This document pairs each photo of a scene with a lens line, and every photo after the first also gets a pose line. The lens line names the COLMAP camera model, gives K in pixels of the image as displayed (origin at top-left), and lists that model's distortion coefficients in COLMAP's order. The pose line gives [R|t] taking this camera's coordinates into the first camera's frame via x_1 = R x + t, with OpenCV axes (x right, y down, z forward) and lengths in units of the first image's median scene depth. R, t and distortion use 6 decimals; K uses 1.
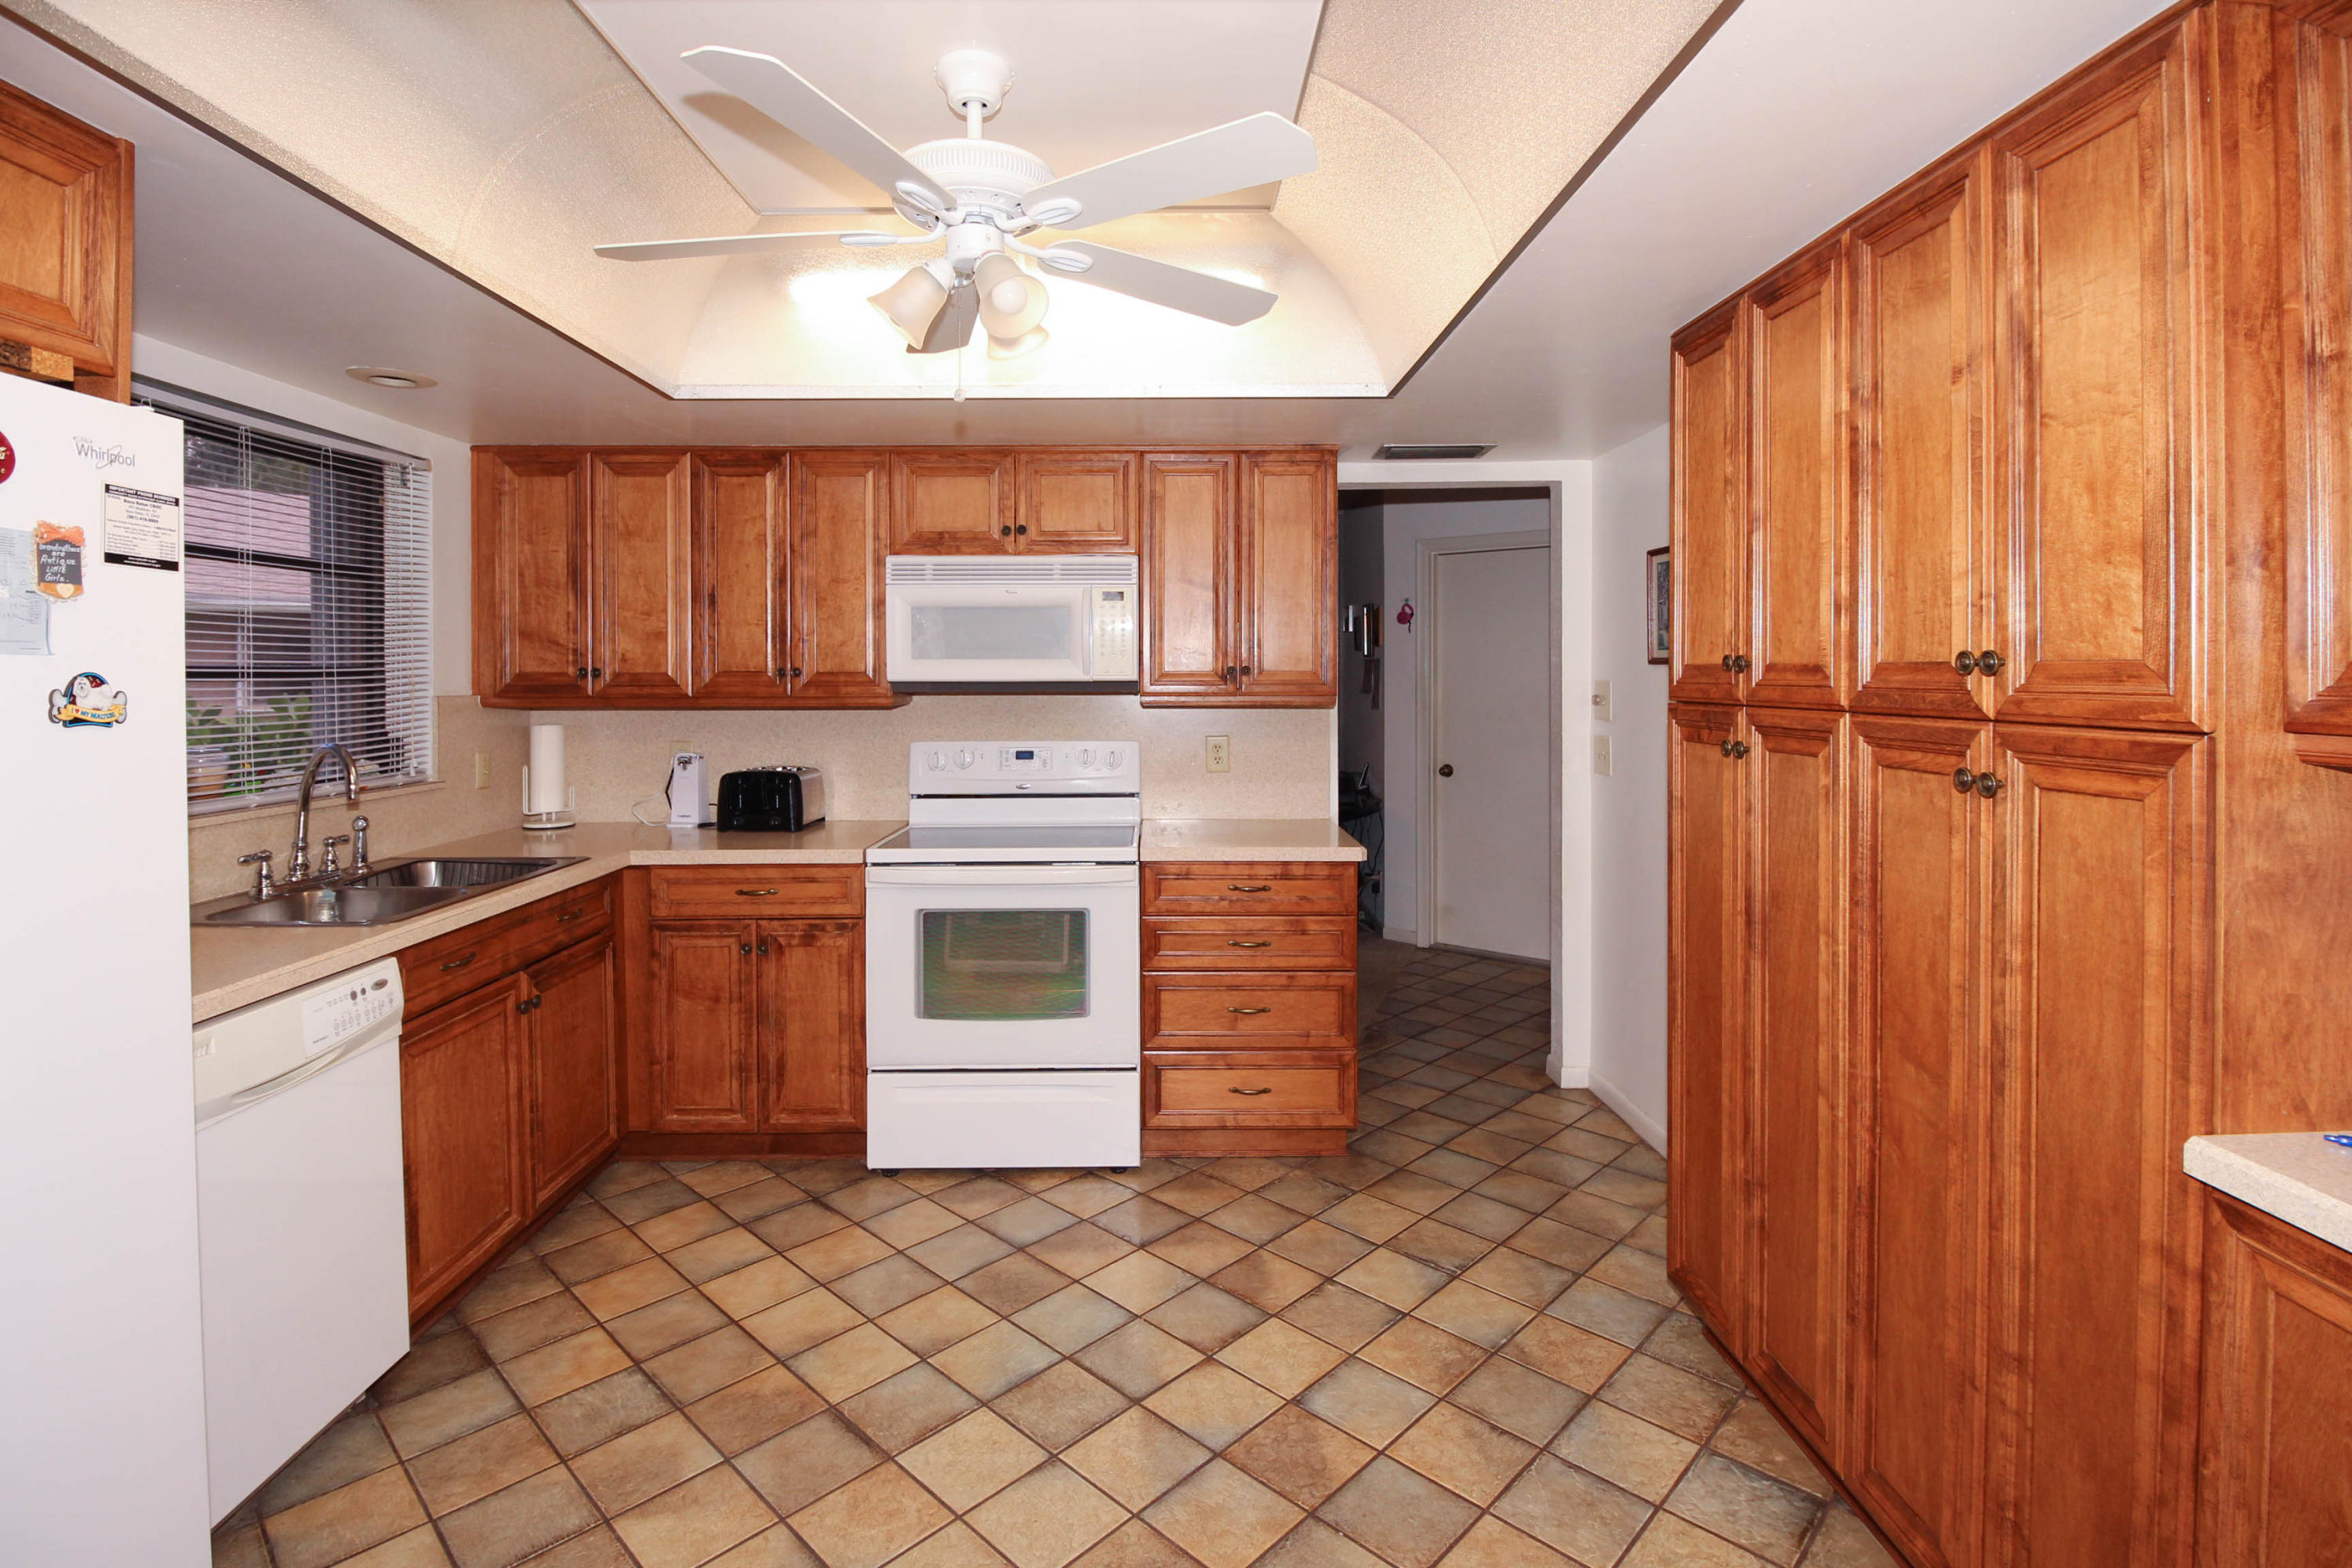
lens RADIAL K [[1147.3, 0, 1176.0], [0, 1147.3, 784.0], [0, 0, 1]] dist [-0.000013, 0.000032]
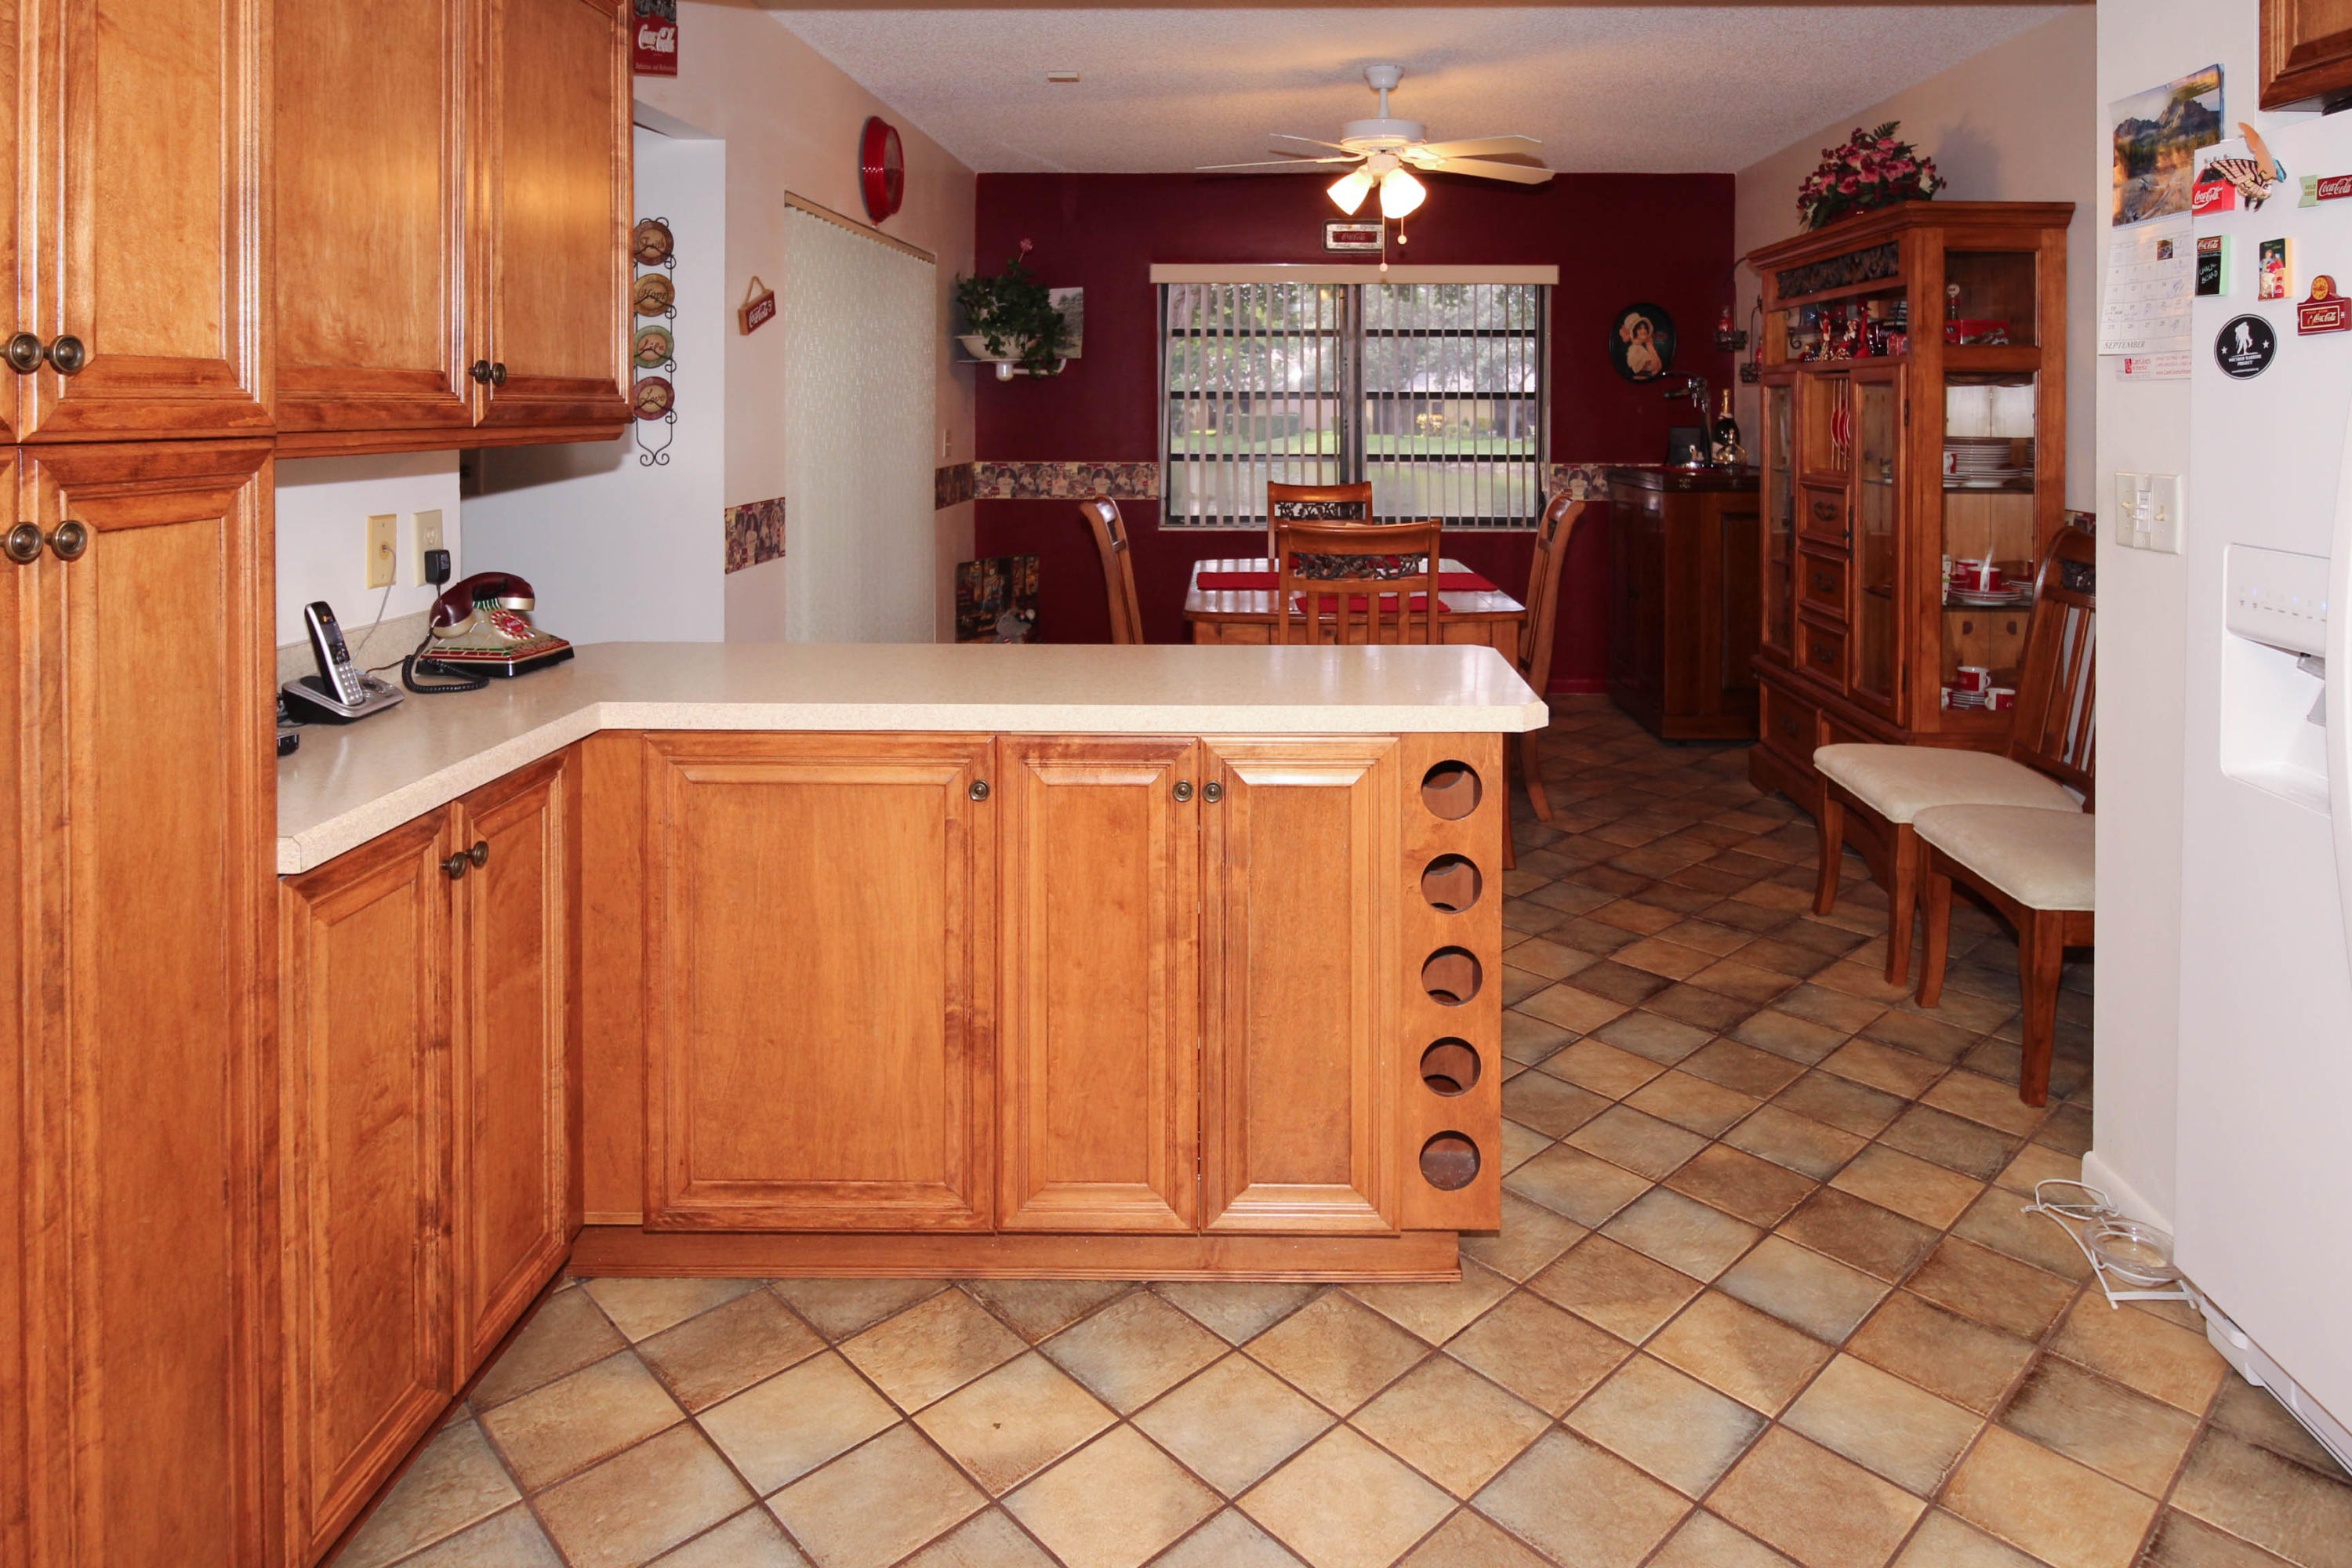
lens RADIAL K [[1378.0, 0, 1176.0], [0, 1378.0, 784.0], [0, 0, 1]] dist [-0.000082, -0.000332]
pose [[-0.998694, -0.010624, 0.049966, 0.010625], [0.007987, 0.933629, 0.358153, -0.172386], [-0.050455, 0.358084, -0.932325, 2.023541]]
